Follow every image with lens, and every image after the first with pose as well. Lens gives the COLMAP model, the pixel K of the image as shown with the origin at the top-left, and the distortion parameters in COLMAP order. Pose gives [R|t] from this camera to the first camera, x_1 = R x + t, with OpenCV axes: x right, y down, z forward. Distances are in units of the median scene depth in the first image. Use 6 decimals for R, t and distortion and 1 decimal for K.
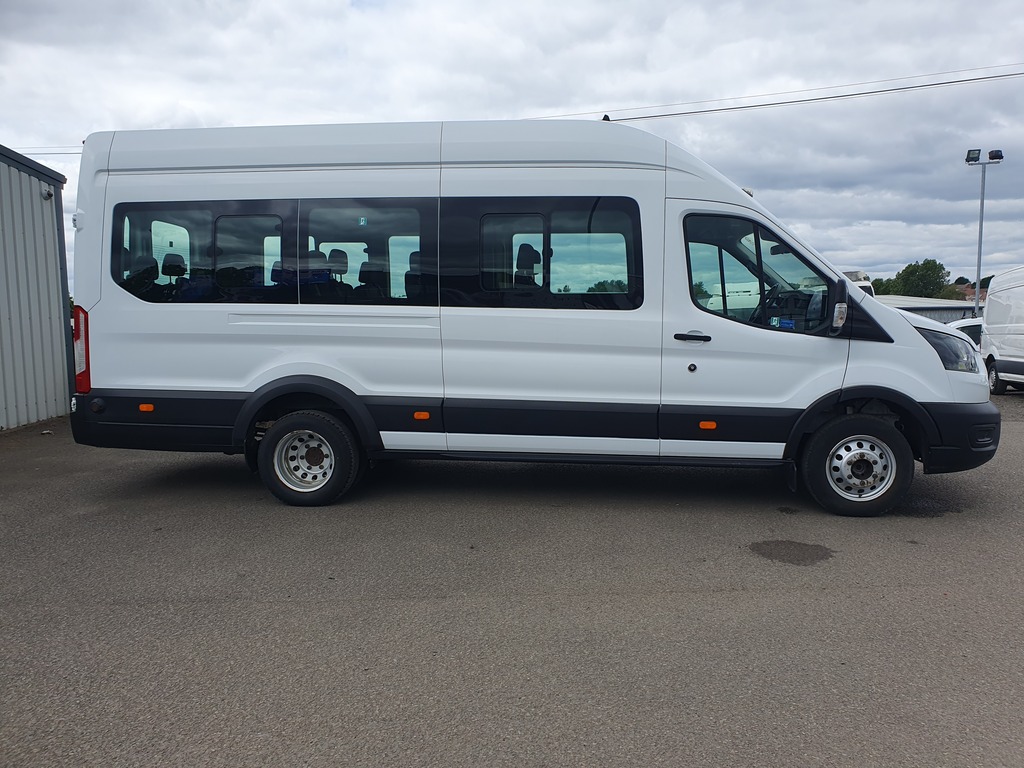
lens RADIAL K [[799.5, 0, 512.0], [0, 799.5, 384.0], [0, 0, 1]] dist [0.009856, -0.000240]
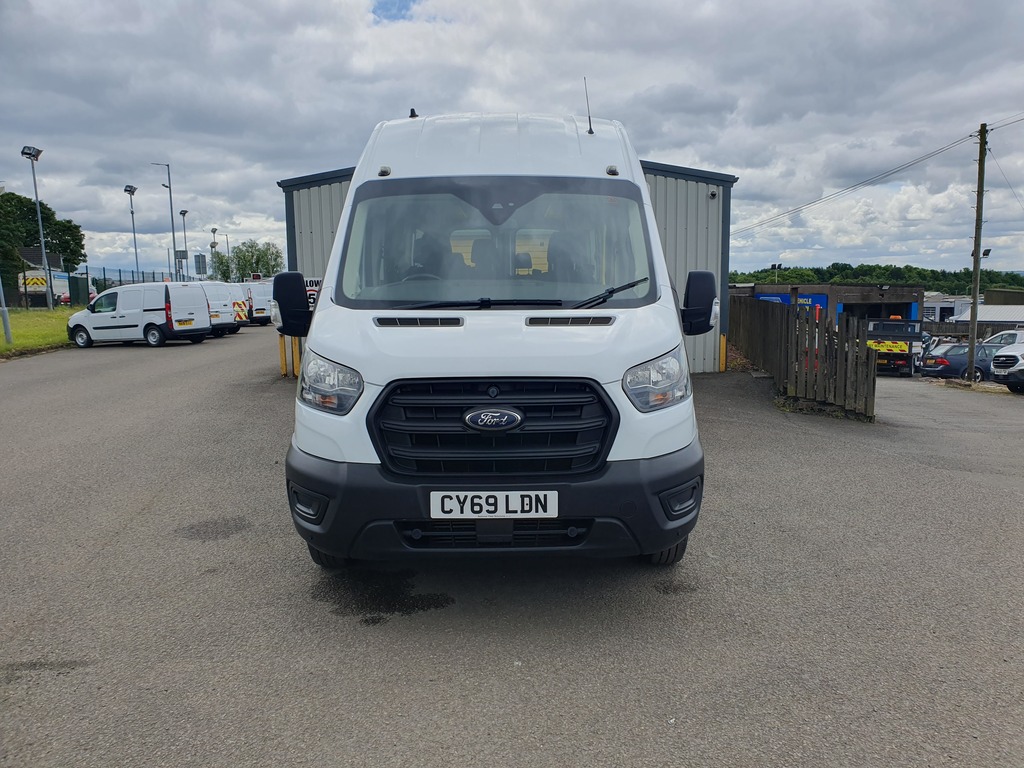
lens RADIAL K [[764.1, 0, 512.2], [0, 764.1, 379.4], [0, 0, 1]] dist [0.171605, -0.000312]
pose [[0.143520, 0.128366, -0.981287, 1.184971], [-0.090397, 0.989107, 0.116168, -0.123430], [0.985510, 0.072033, 0.153560, 1.016379]]
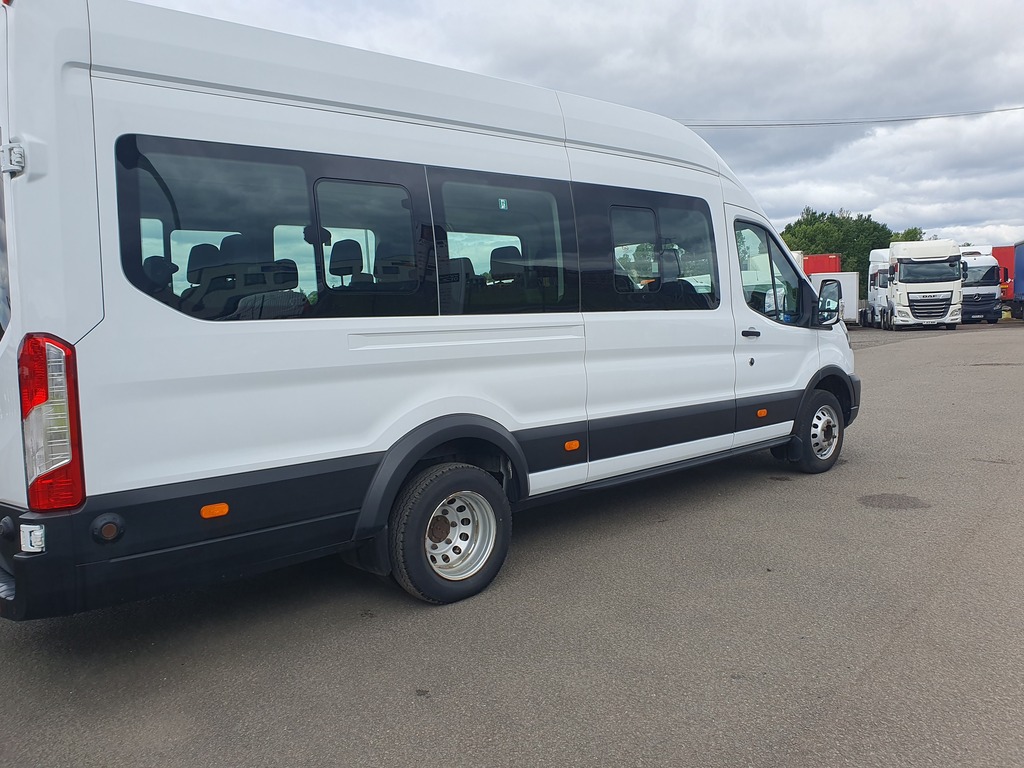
lens RADIAL K [[813.4, 0, 512.1], [0, 813.4, 378.3], [0, 0, 1]] dist [0.034486, 0.000590]
pose [[0.658635, -0.087439, 0.747365, -0.784254], [0.108172, 0.993911, 0.020954, -0.054206], [-0.744647, 0.067043, 0.664083, 0.494798]]
